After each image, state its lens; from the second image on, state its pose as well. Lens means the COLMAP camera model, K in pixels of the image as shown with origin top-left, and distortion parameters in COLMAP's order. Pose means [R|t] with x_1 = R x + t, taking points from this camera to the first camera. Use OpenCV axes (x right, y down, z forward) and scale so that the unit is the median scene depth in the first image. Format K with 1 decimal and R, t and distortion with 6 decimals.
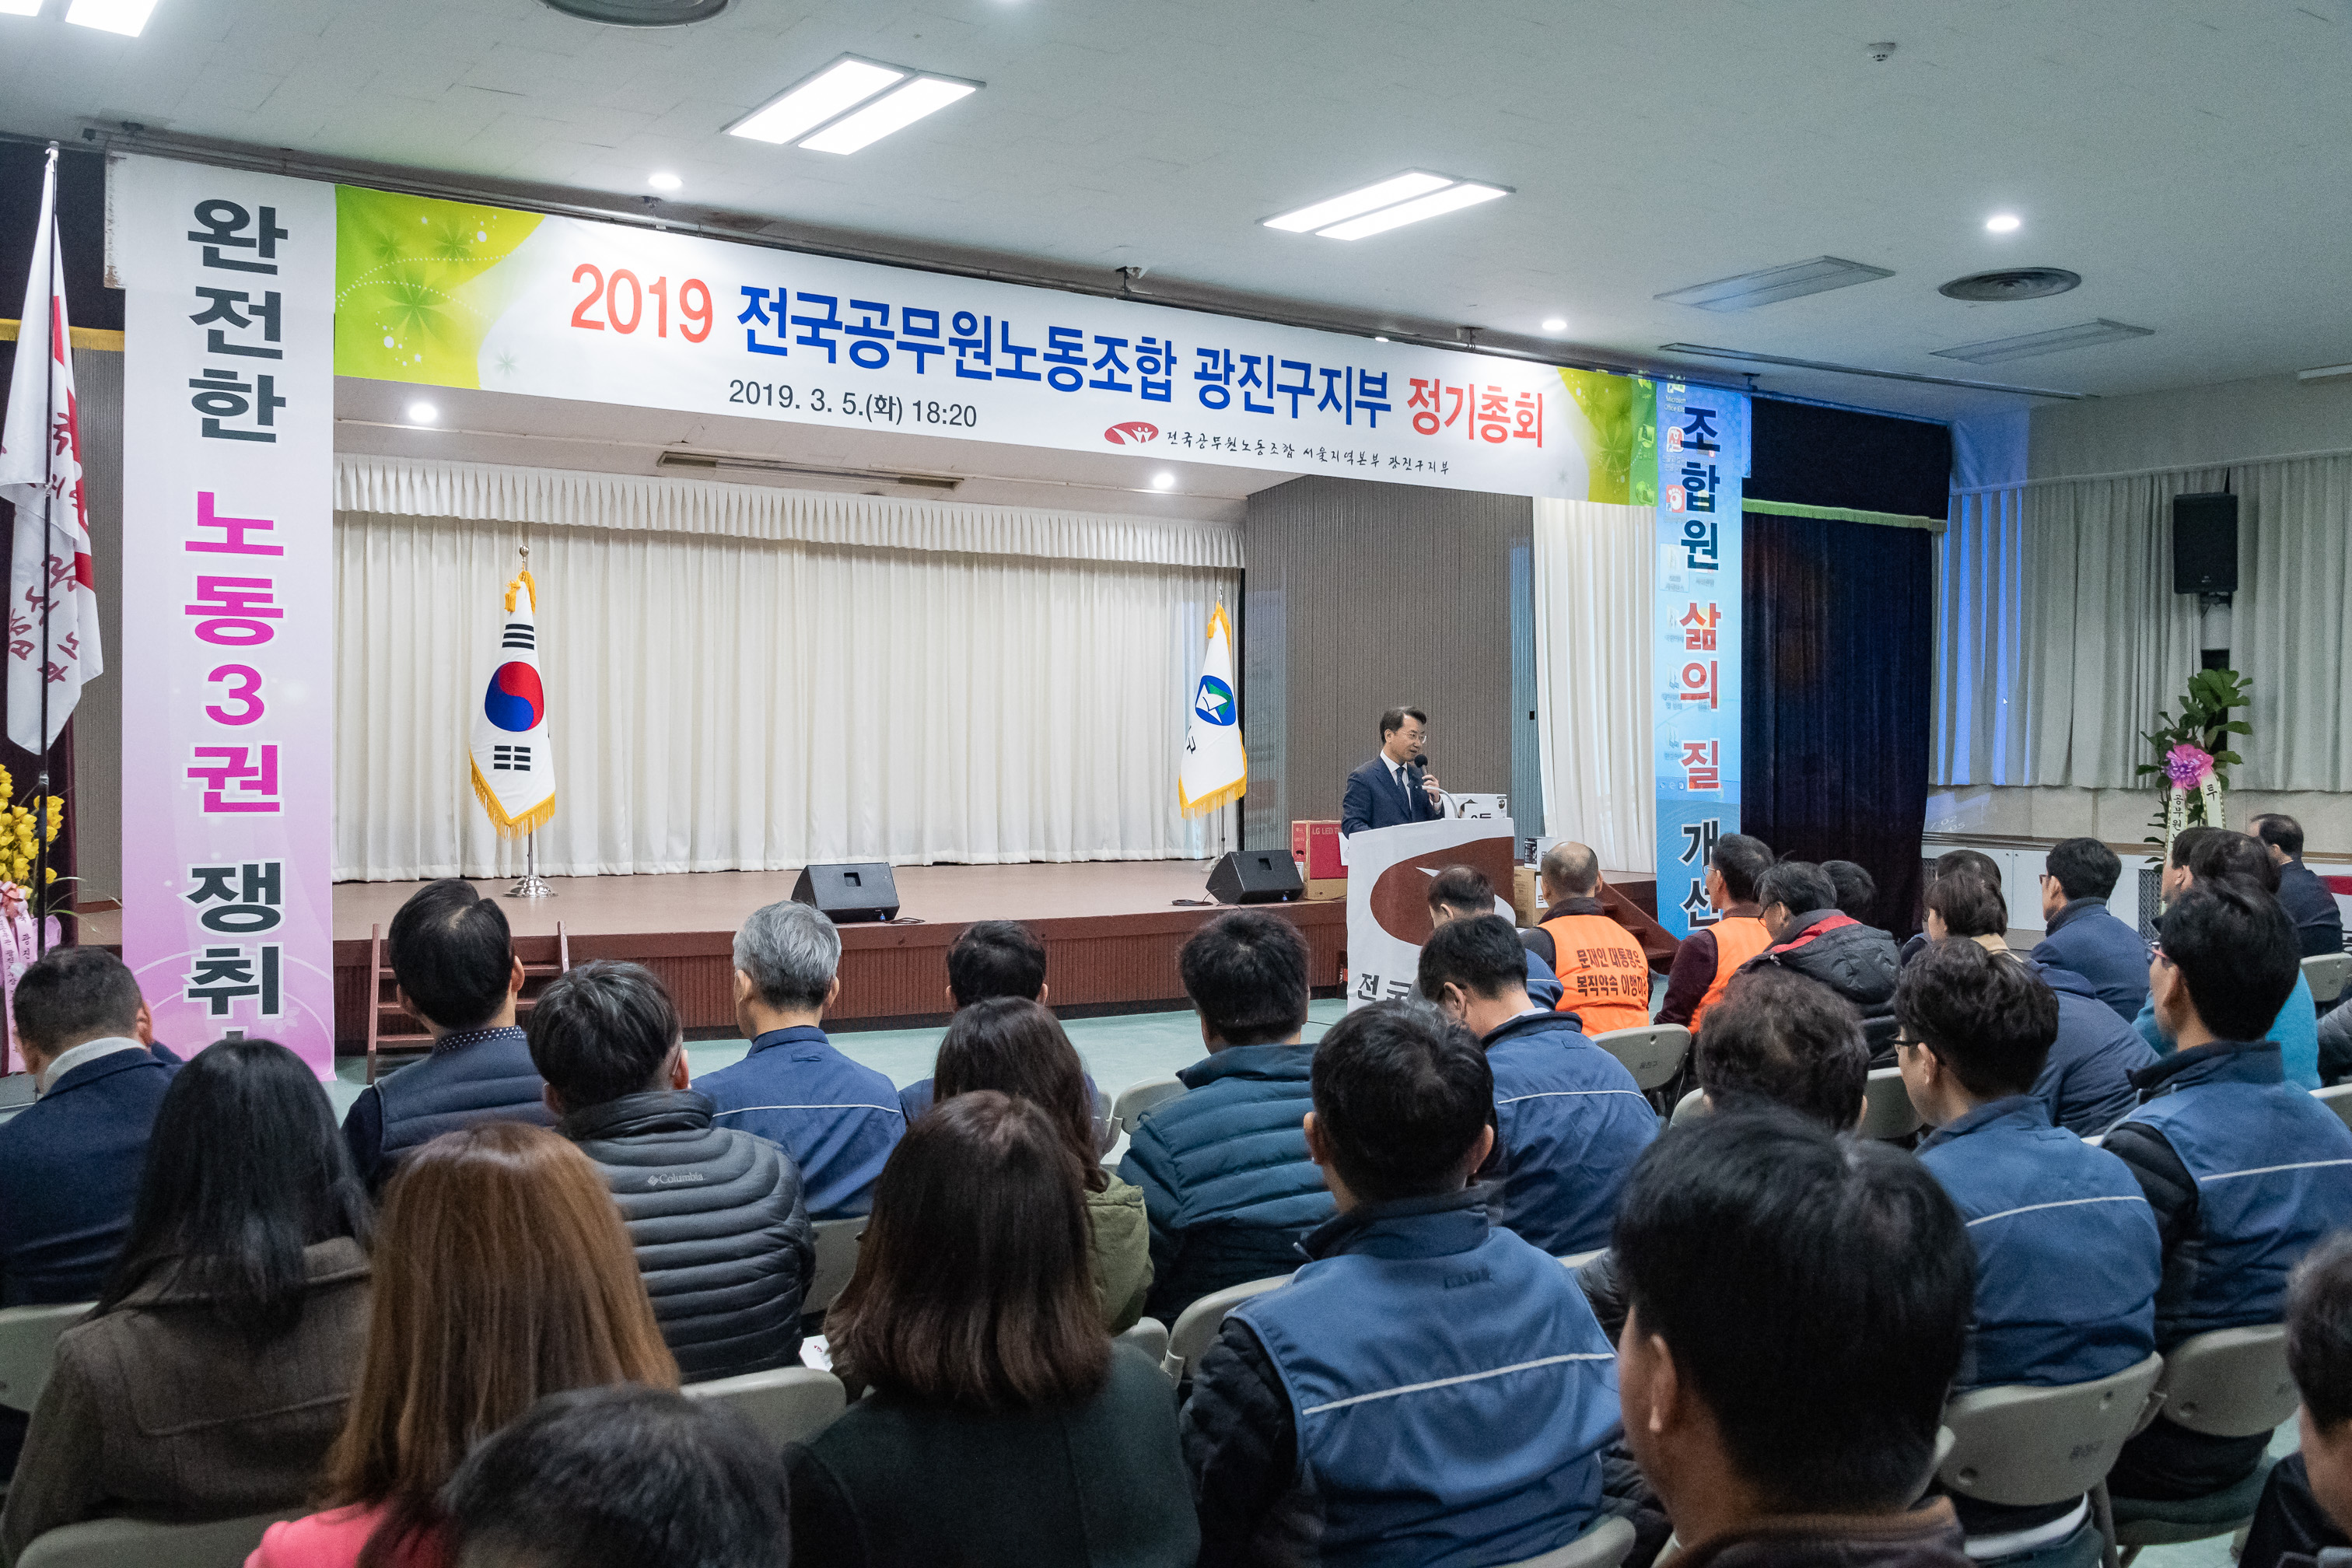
lens RADIAL K [[2103.4, 0, 1175.1], [0, 2103.4, 790.8], [0, 0, 1]] dist [-0.032326, -0.004465]
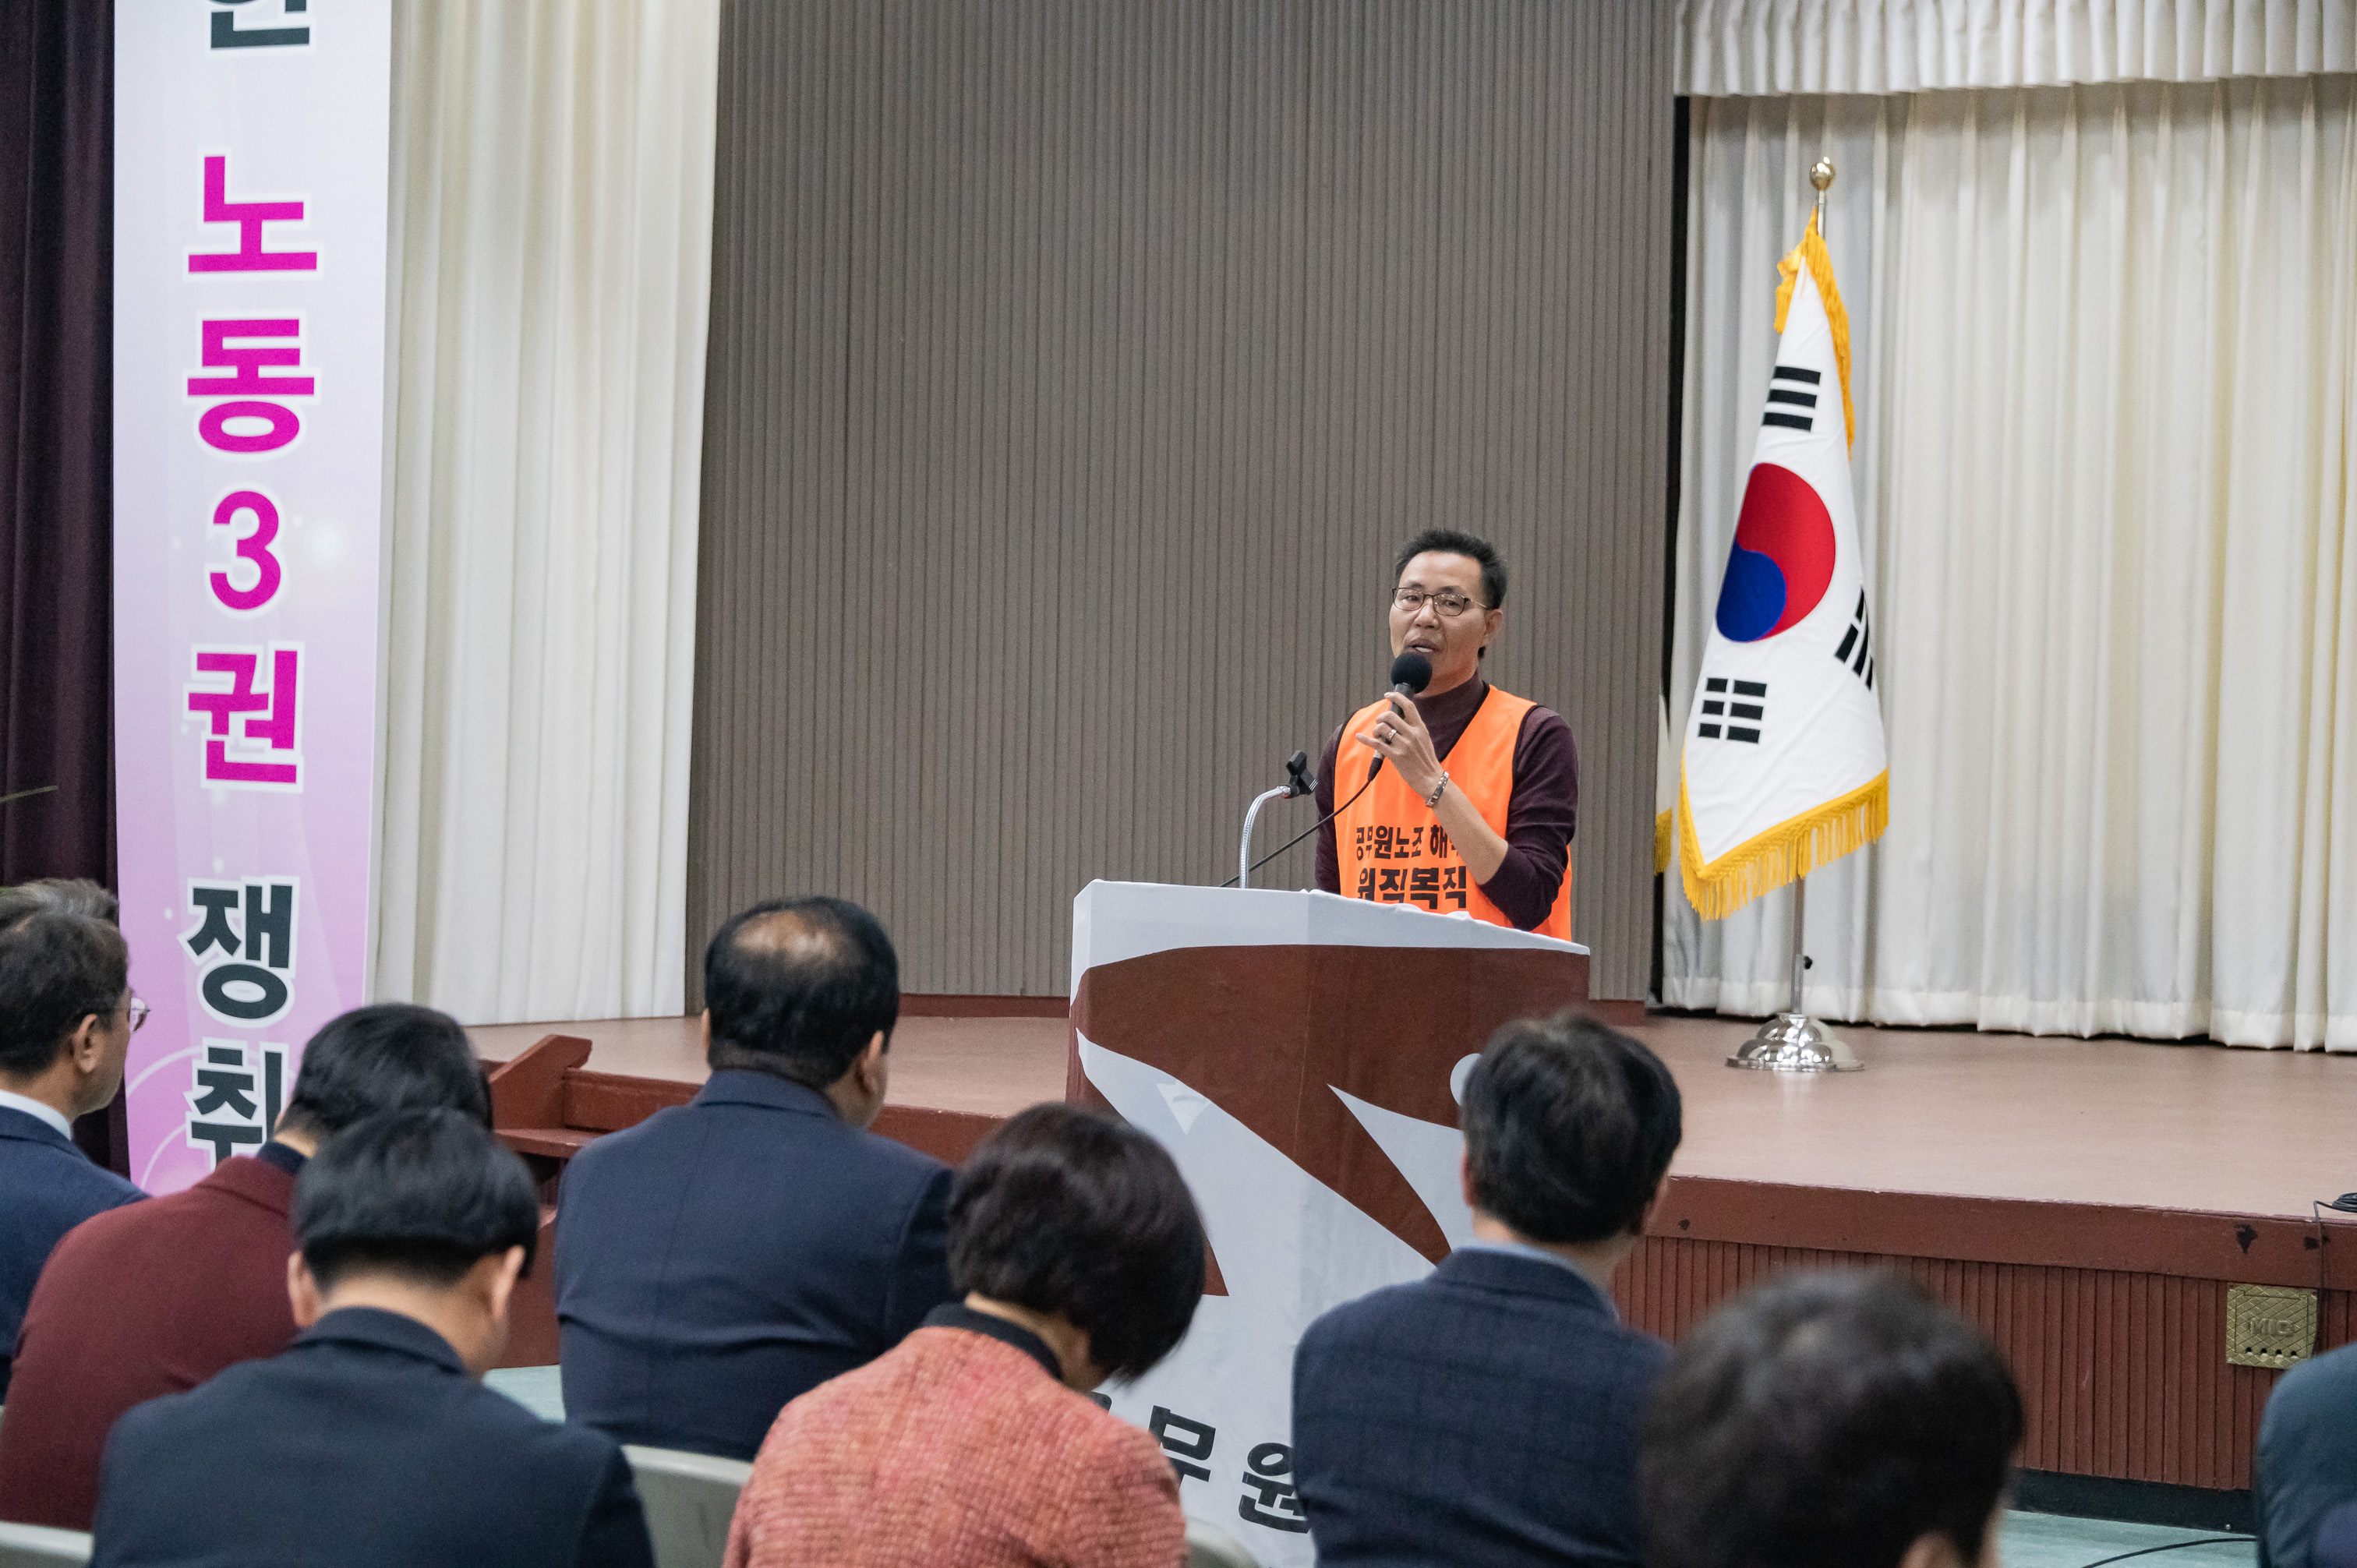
lens RADIAL K [[6780.9, 0, 1165.2], [0, 6780.9, 794.9], [0, 0, 1]] dist [0.082987, 0.000000]
pose [[0.306477, 0.023106, -0.951598, 0.952307], [-0.038802, 0.999178, 0.011764, -0.011685], [0.951087, 0.033318, 0.307122, 0.564837]]
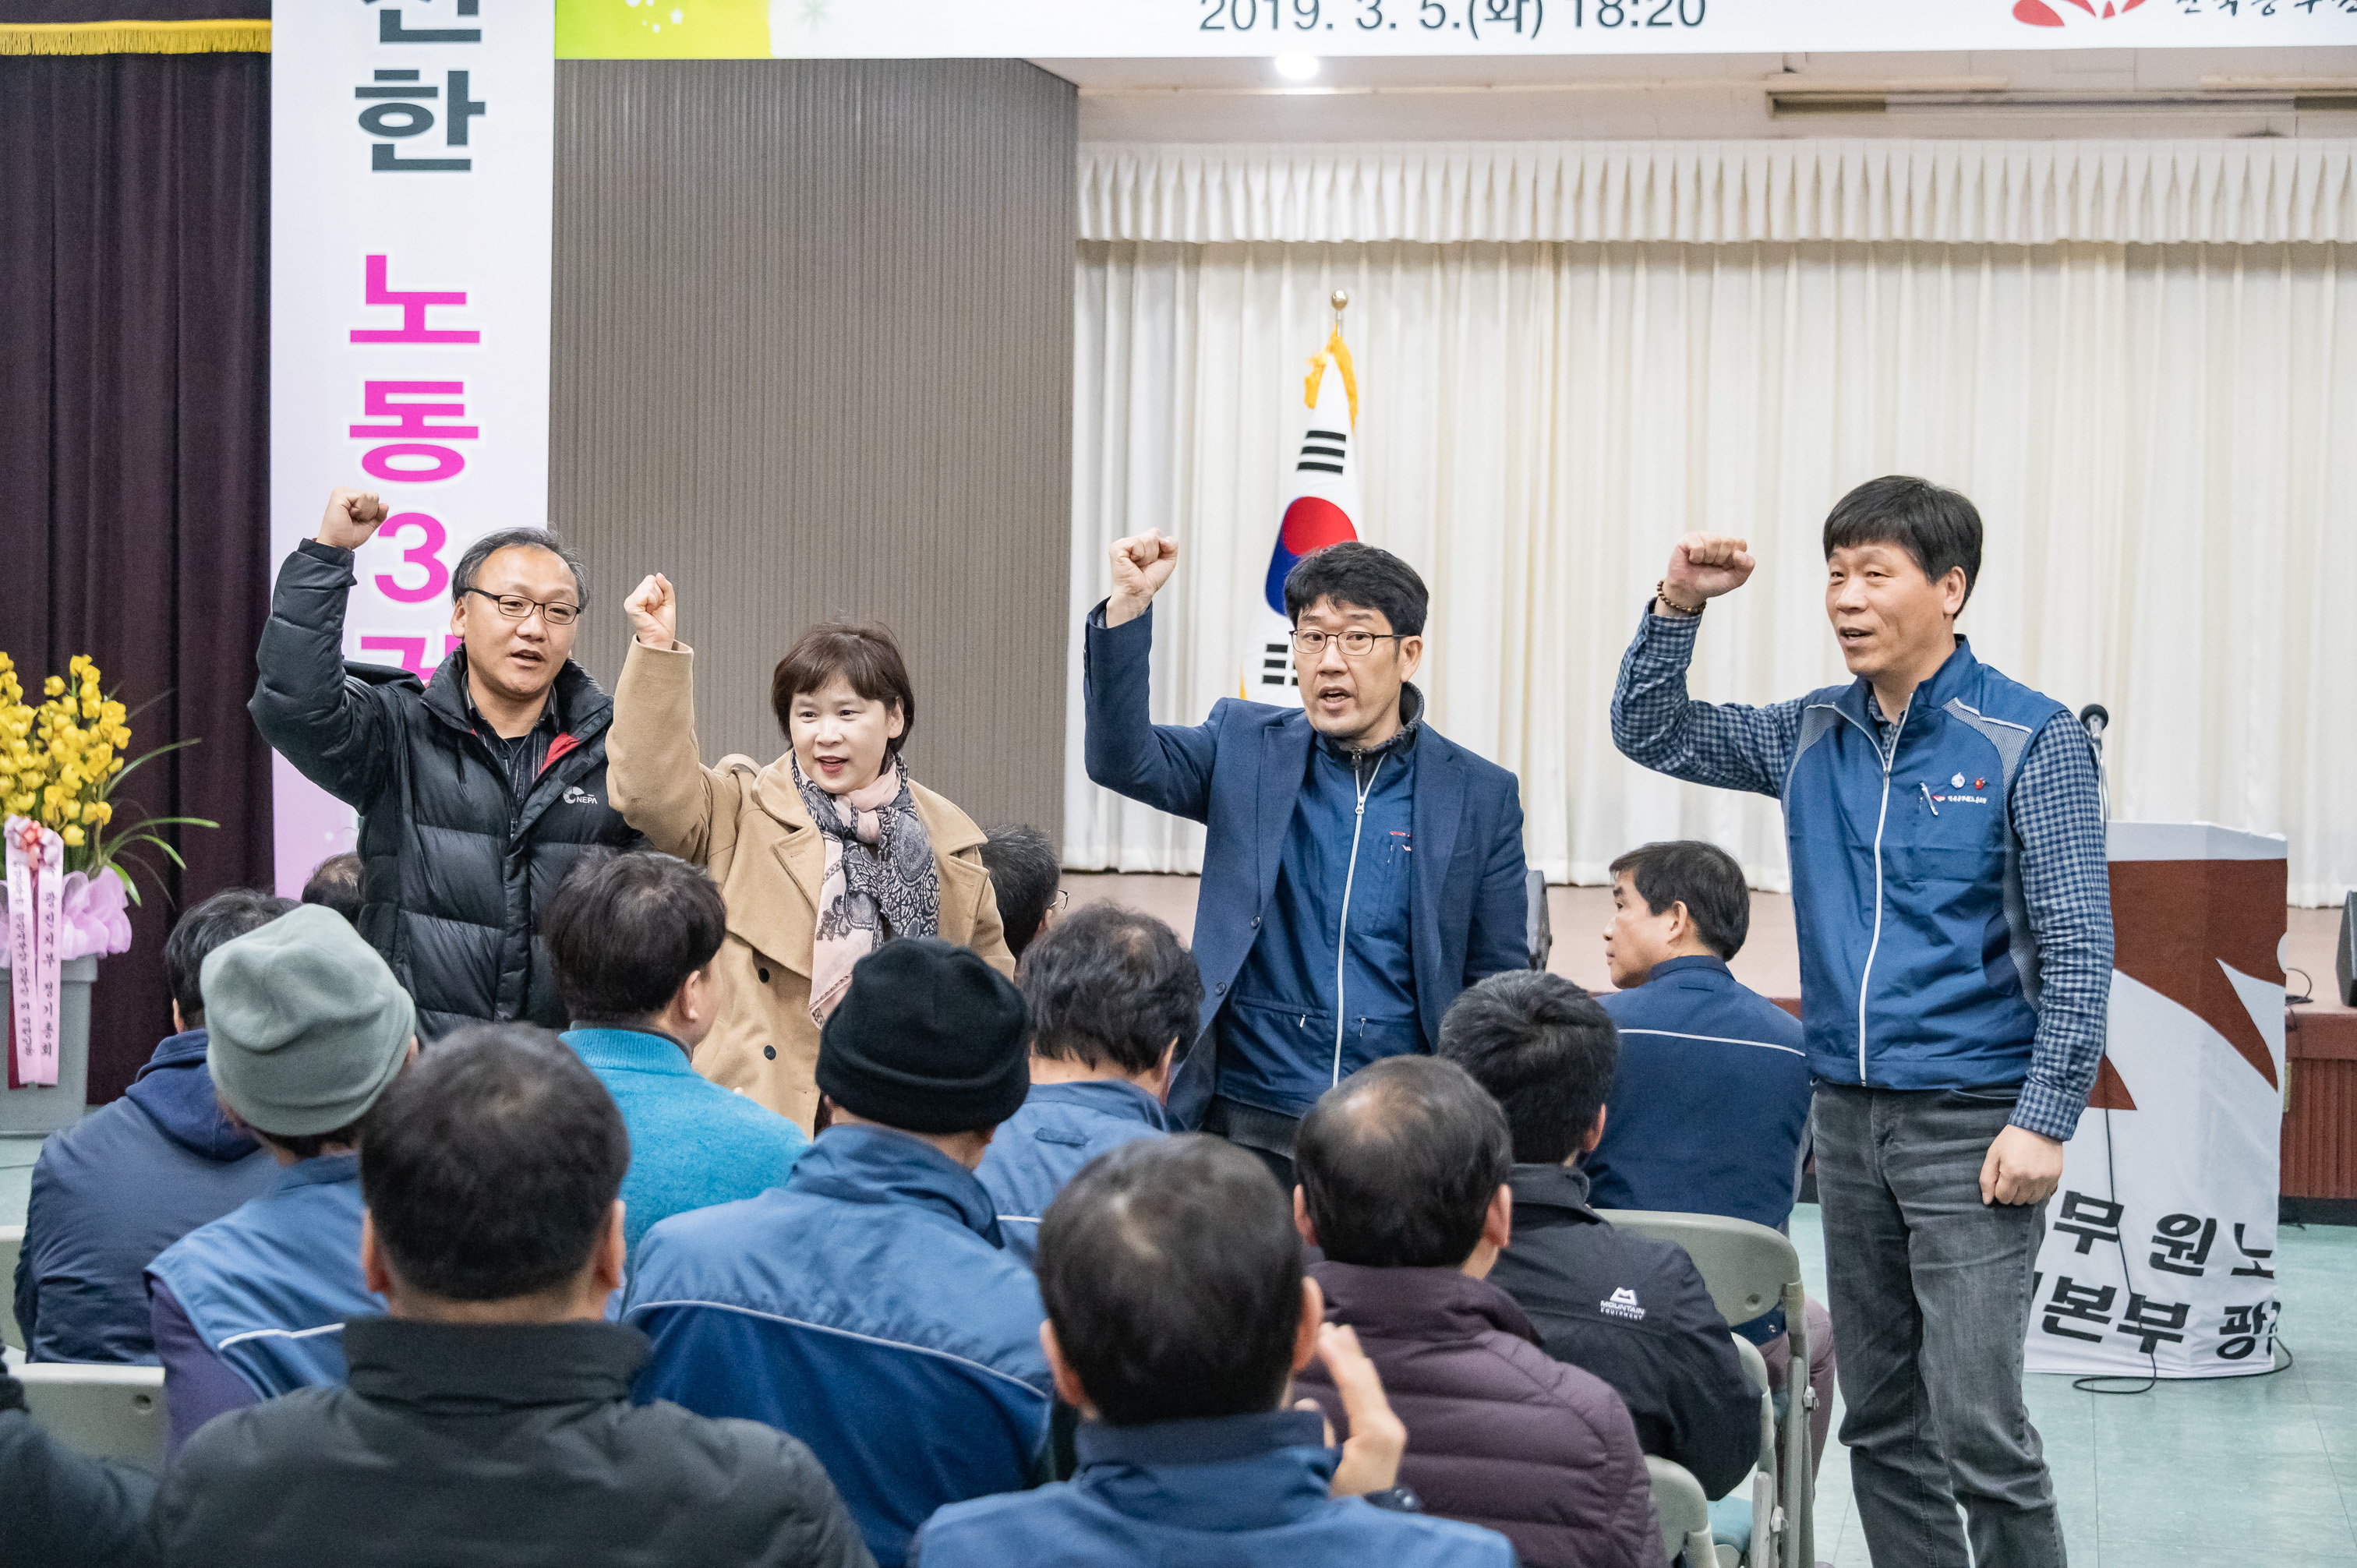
lens RADIAL K [[4312.4, 0, 1162.4], [0, 4312.4, 784.9], [0, 0, 1]] dist [0.007008, 0.000000]
pose [[0.689929, 0.034633, -0.723048, 0.565756], [-0.028294, 0.999382, 0.020872, -0.007248], [0.723323, 0.006057, 0.690483, 0.180841]]
